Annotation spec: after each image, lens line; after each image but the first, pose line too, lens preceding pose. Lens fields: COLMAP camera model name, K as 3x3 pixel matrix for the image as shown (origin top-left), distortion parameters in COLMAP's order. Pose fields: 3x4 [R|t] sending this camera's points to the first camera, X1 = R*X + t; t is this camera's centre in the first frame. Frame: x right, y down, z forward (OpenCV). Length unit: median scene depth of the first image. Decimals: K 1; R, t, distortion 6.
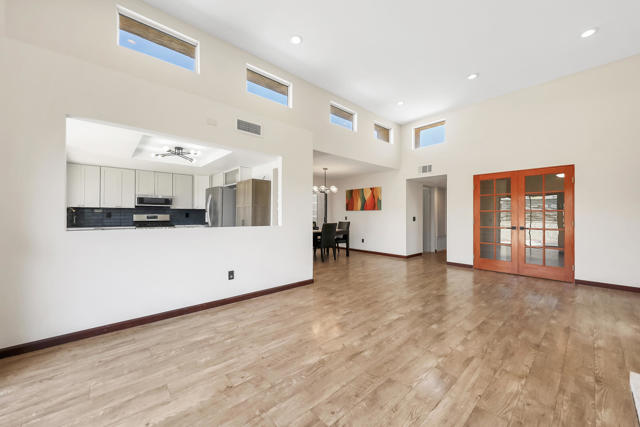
lens RADIAL K [[248.7, 0, 324.8], [0, 248.7, 214.5], [0, 0, 1]] dist [-0.001619, -0.000343]
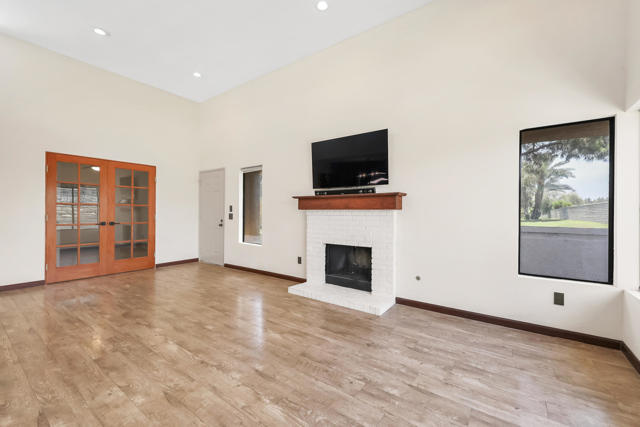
lens RADIAL K [[278.8, 0, 321.5], [0, 278.8, 211.7], [0, 0, 1]] dist [0.000637, -0.000254]
pose [[-0.246269, -0.003875, 0.969194, -1.033444], [-0.009792, 0.999951, 0.001510, 0.006267], [-0.969152, -0.009119, -0.246295, 1.275666]]
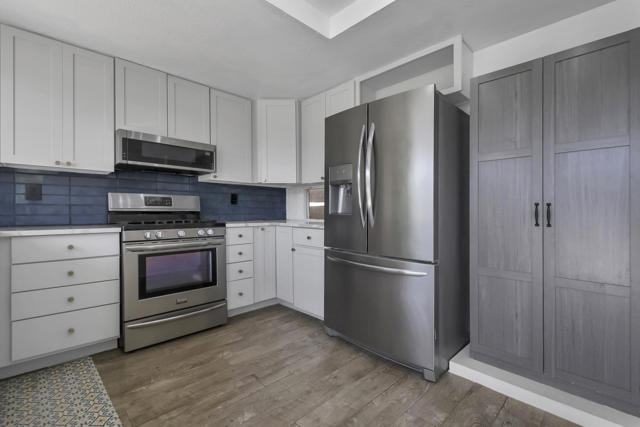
lens RADIAL K [[286.1, 0, 318.2], [0, 286.1, 214.6], [0, 0, 1]] dist [-0.005656, -0.000457]
pose [[0.999236, 0.002416, 0.039003, -0.384764], [-0.002827, 0.999941, 0.010483, 0.020198], [-0.038976, -0.010585, 0.999184, 0.461474]]
